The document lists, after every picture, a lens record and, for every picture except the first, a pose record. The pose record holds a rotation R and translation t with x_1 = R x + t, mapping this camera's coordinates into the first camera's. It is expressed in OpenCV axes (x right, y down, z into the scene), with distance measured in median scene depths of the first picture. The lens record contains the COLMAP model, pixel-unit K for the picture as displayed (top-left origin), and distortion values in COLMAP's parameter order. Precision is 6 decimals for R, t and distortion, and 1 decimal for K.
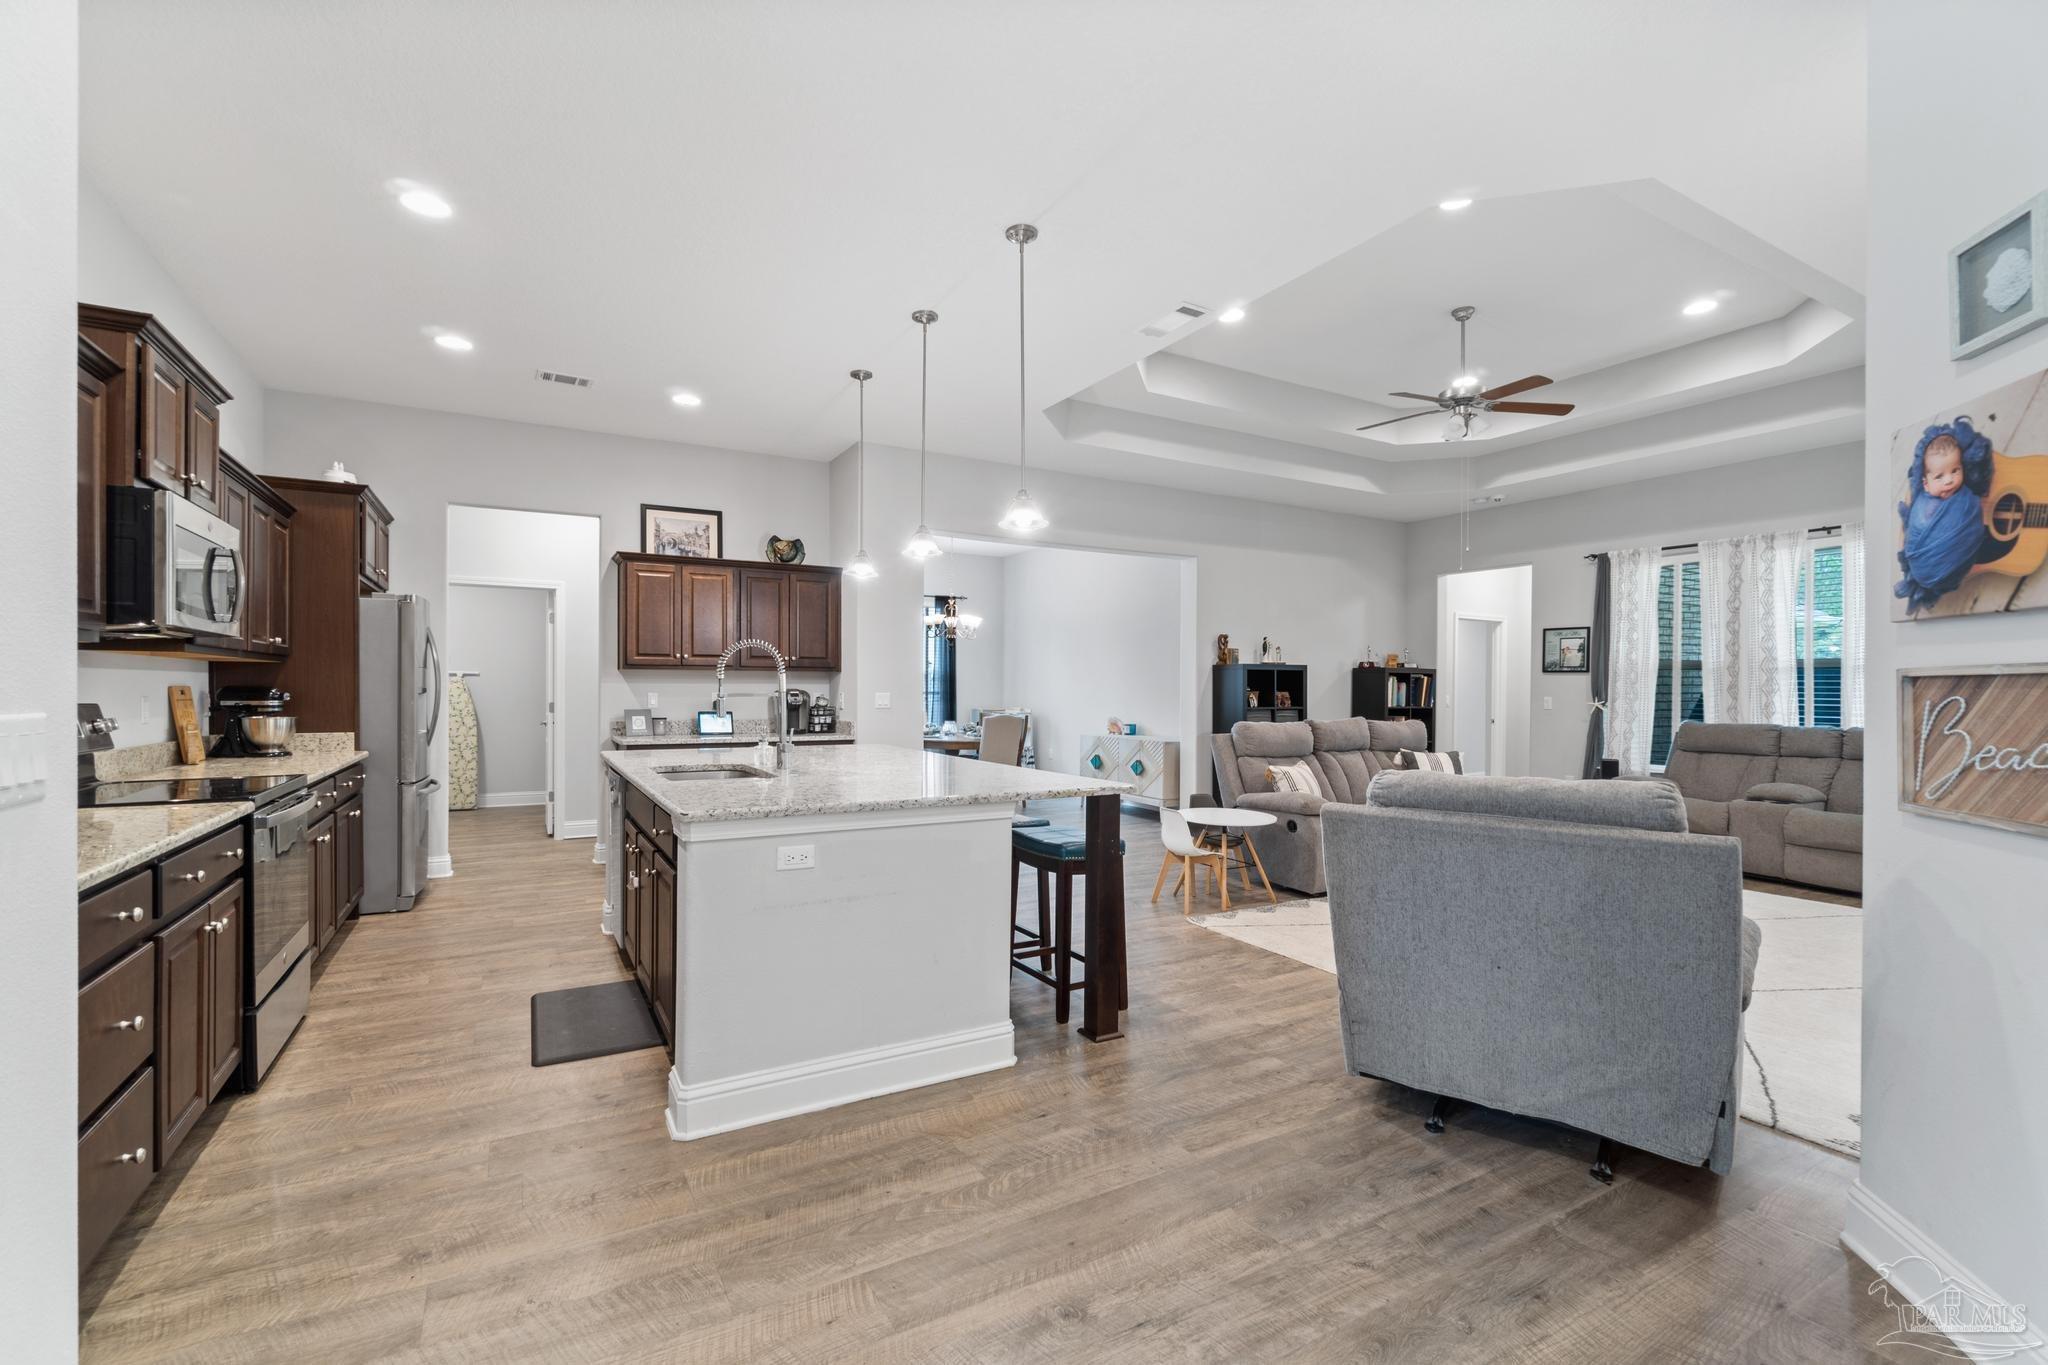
lens RADIAL K [[891.8, 0, 1024.0], [0, 891.8, 682.5], [0, 0, 1]] dist [0.010963, -0.000085]
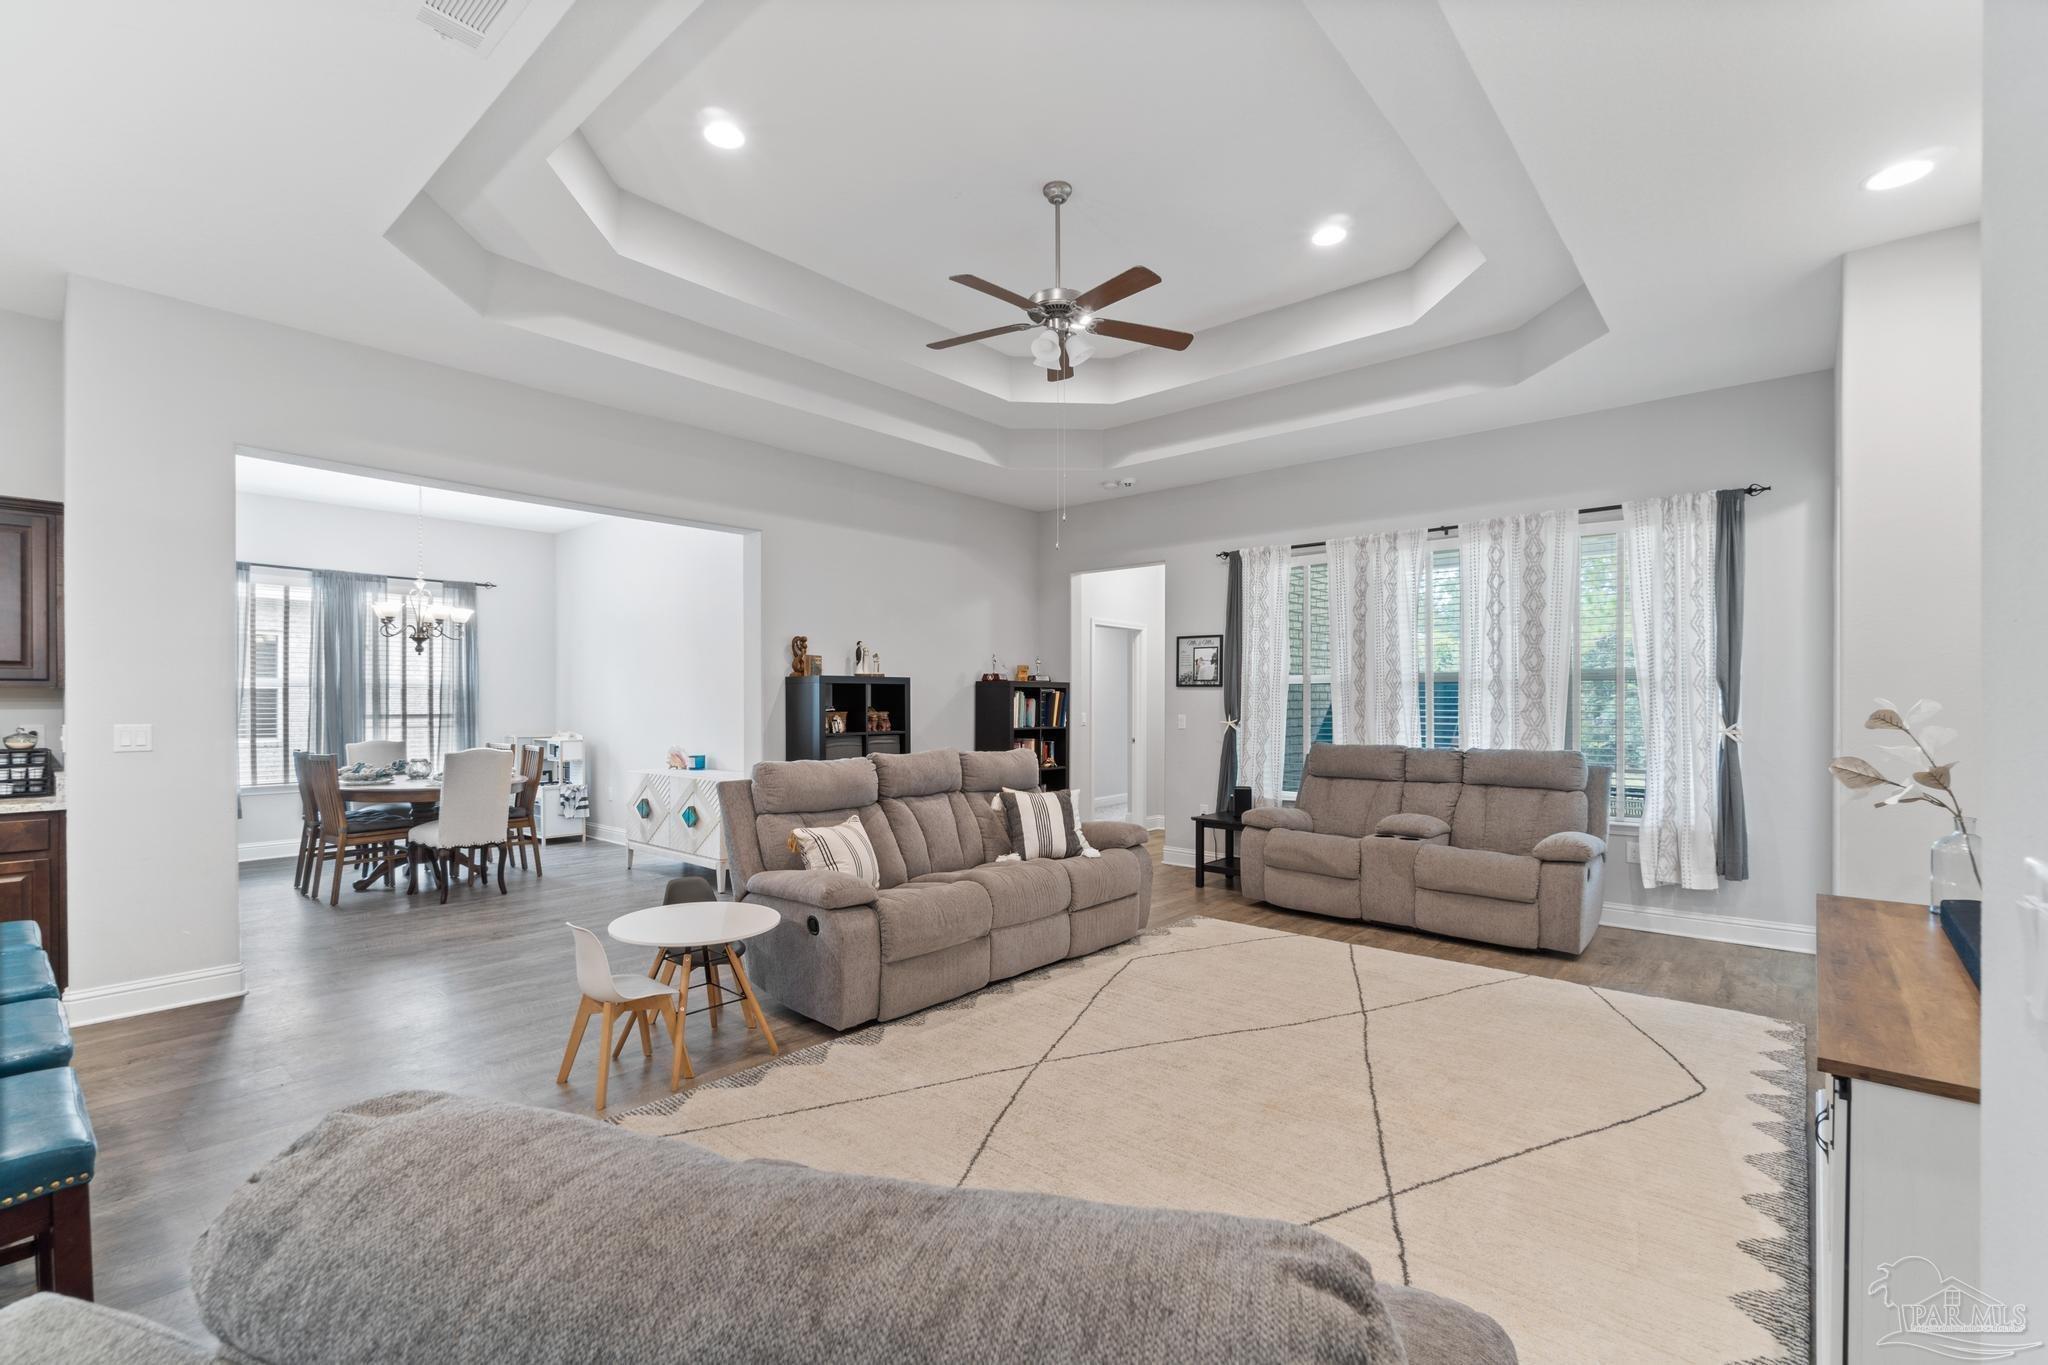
lens RADIAL K [[891.8, 0, 1024.0], [0, 891.8, 682.5], [0, 0, 1]] dist [0.010963, -0.000085]
pose [[0.946752, 0.001192, 0.321962, 0.175253], [0.003383, 0.999901, -0.013650, -0.004485], [-0.321947, 0.014013, 0.946654, 0.248971]]
